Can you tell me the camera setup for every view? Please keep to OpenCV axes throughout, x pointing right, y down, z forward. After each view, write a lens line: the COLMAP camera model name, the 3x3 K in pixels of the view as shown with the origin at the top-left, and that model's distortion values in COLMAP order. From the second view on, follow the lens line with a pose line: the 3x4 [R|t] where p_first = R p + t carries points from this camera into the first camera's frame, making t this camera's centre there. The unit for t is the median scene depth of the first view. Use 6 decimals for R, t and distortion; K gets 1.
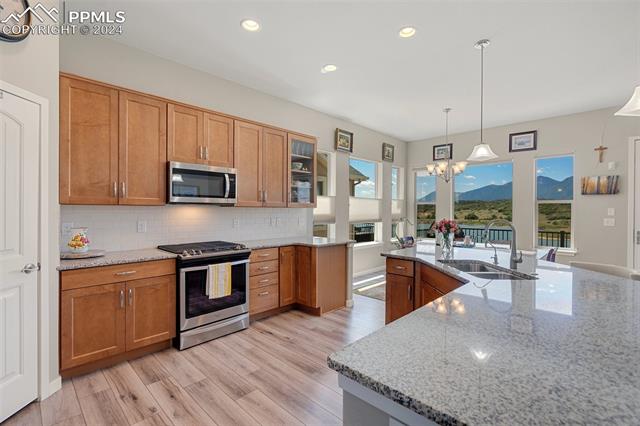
lens RADIAL K [[293.6, 0, 318.2], [0, 293.6, 212.4], [0, 0, 1]] dist [-0.003771, 0.001563]
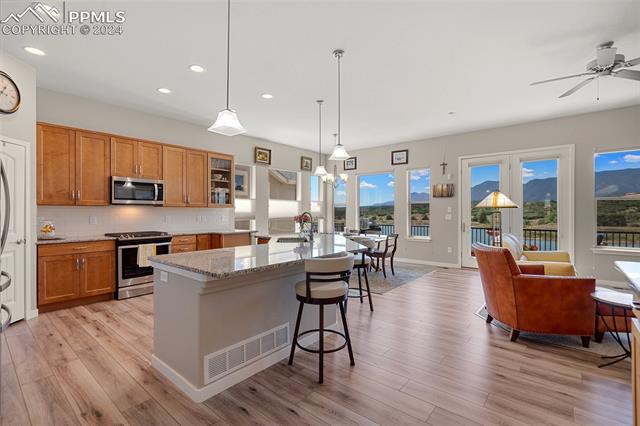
lens RADIAL K [[293.6, 0, 318.5], [0, 293.6, 213.4], [0, 0, 1]] dist [-0.003771, 0.001563]
pose [[0.996864, -0.005847, 0.078917, 0.264565], [0.006066, 0.999978, -0.002529, 0.016243], [-0.078901, 0.003000, 0.996878, -0.357422]]
